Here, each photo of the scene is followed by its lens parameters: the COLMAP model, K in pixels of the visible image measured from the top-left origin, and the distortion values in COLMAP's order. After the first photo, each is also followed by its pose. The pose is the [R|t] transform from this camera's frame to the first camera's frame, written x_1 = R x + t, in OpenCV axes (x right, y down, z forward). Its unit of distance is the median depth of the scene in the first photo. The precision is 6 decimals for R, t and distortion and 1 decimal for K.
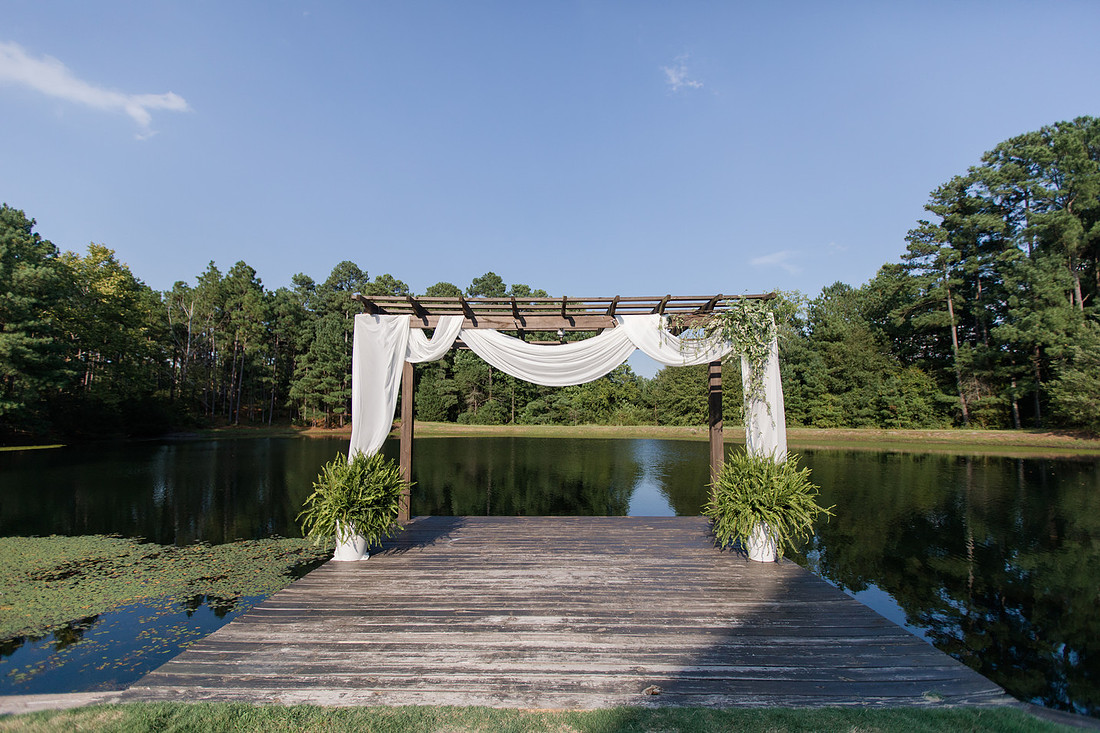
lens RADIAL K [[505.3, 0, 548.2], [0, 505.3, 369.5], [0, 0, 1]] dist [-0.000948, -0.000332]
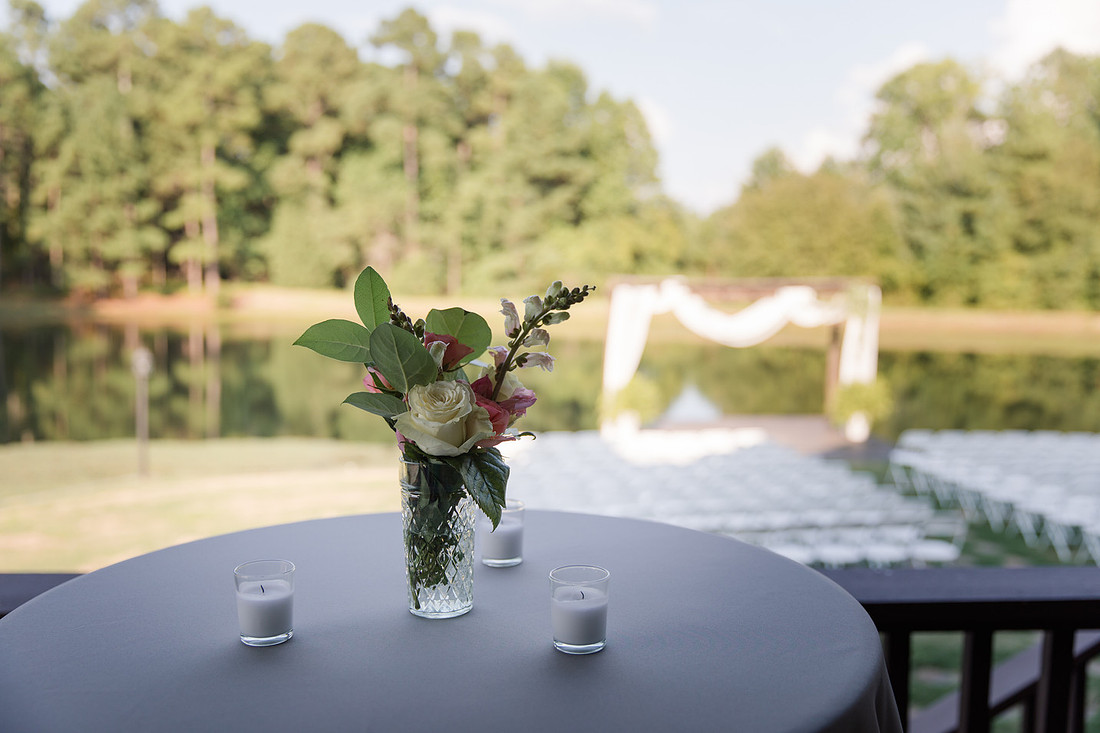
lens RADIAL K [[1171.4, 0, 546.5], [0, 1171.4, 343.0], [0, 0, 1]] dist [0.110981, 0.000606]
pose [[0.995994, 0.005406, 0.089258, -0.141414], [-0.019153, 0.987903, 0.153886, -0.068572], [-0.087347, -0.154979, 0.984049, -0.429314]]
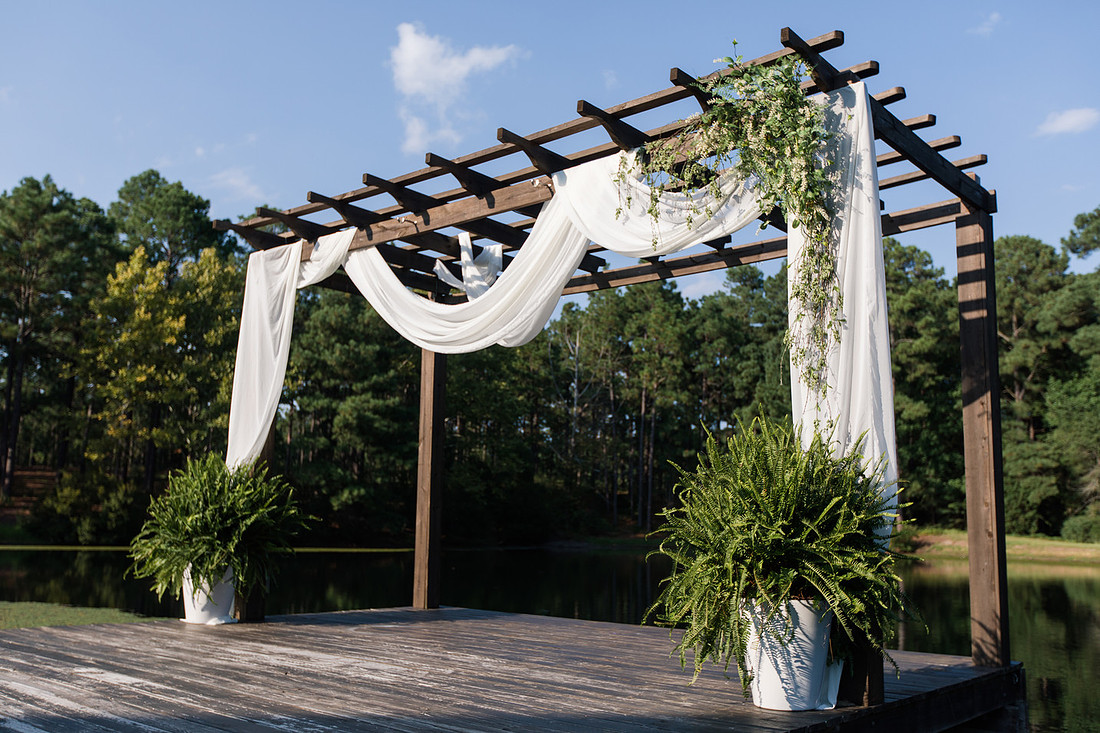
lens RADIAL K [[1010.6, 0, 555.9], [0, 1010.6, 365.8], [0, 0, 1]] dist [-0.012146, 0.007214]
pose [[0.766410, -0.084657, -0.636749, 0.096478], [0.038391, 0.995542, -0.086151, 0.021247], [0.641204, 0.041582, 0.766243, 0.034643]]
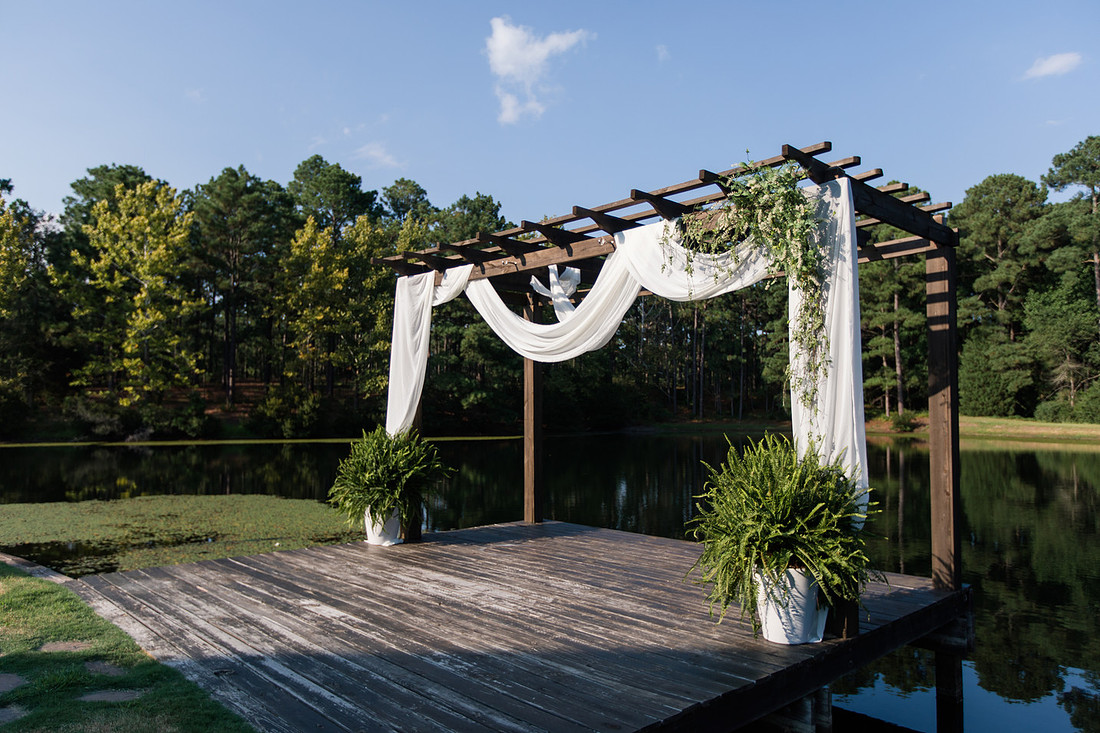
lens RADIAL K [[773.3, 0, 553.0], [0, 773.3, 366.8], [0, 0, 1]] dist [0.002100, -0.008585]
pose [[0.698824, -0.036458, -0.714364, 0.103173], [0.063209, 0.997941, 0.010904, 0.006771], [0.712496, -0.052774, 0.699689, 0.029997]]
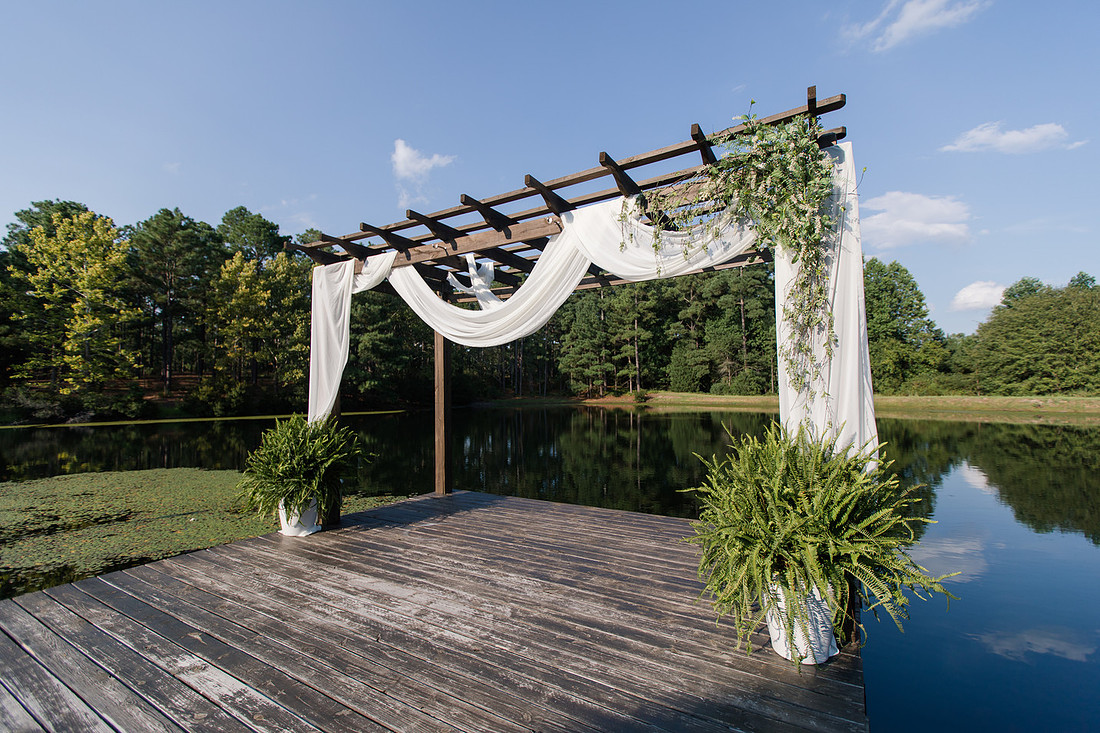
lens RADIAL K [[486.0, 0, 550.6], [0, 486.0, 368.9], [0, 0, 1]] dist [0.004101, -0.000076]
pose [[0.860777, -0.030973, -0.508039, 0.055805], [0.057865, 0.997630, 0.037220, 0.008730], [0.505682, -0.061436, 0.860530, 0.059243]]
